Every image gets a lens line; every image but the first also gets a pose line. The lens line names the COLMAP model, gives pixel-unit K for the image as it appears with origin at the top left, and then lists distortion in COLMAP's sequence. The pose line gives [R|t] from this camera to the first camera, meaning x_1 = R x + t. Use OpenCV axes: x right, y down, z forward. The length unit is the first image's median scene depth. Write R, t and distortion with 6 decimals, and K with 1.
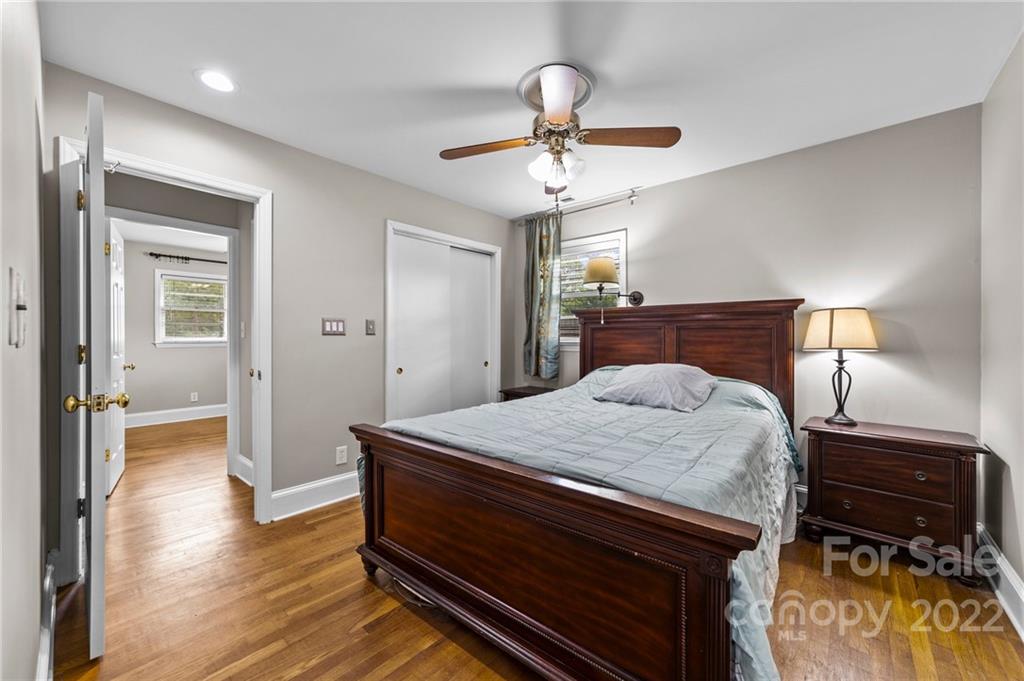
lens RADIAL K [[395.7, 0, 515.4], [0, 395.7, 337.5], [0, 0, 1]] dist [-0.016266, 0.006154]
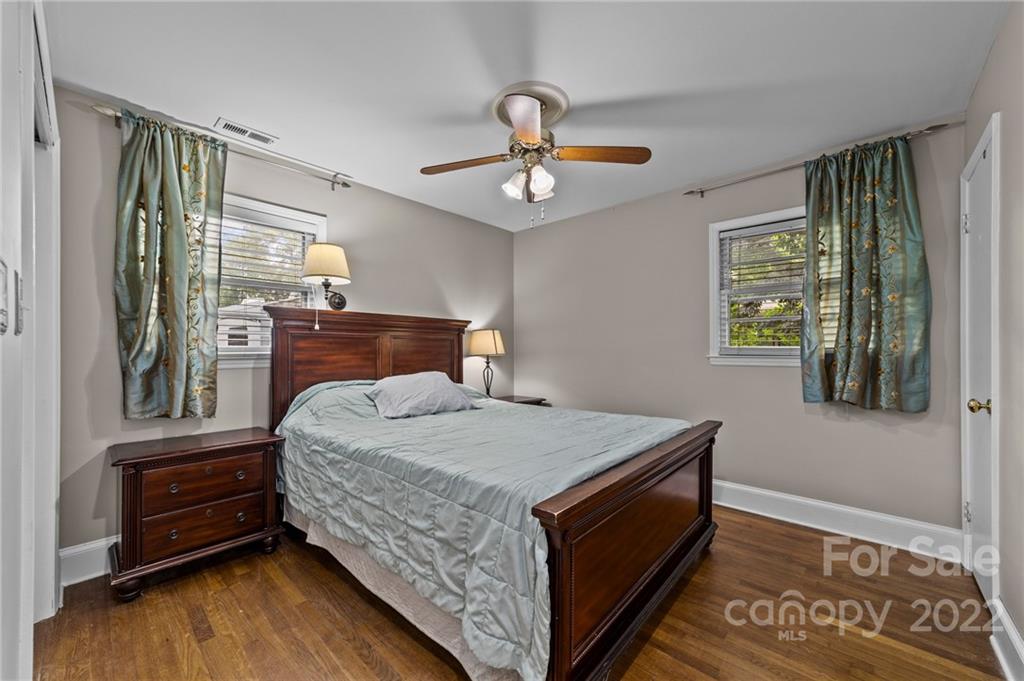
lens RADIAL K [[395.7, 0, 513.0], [0, 395.7, 346.8], [0, 0, 1]] dist [-0.016266, 0.006154]
pose [[0.031415, 0.000542, 0.999506, -0.716180], [-0.002518, 0.999997, -0.000463, -0.001633], [-0.999503, -0.002502, 0.031417, 0.782055]]
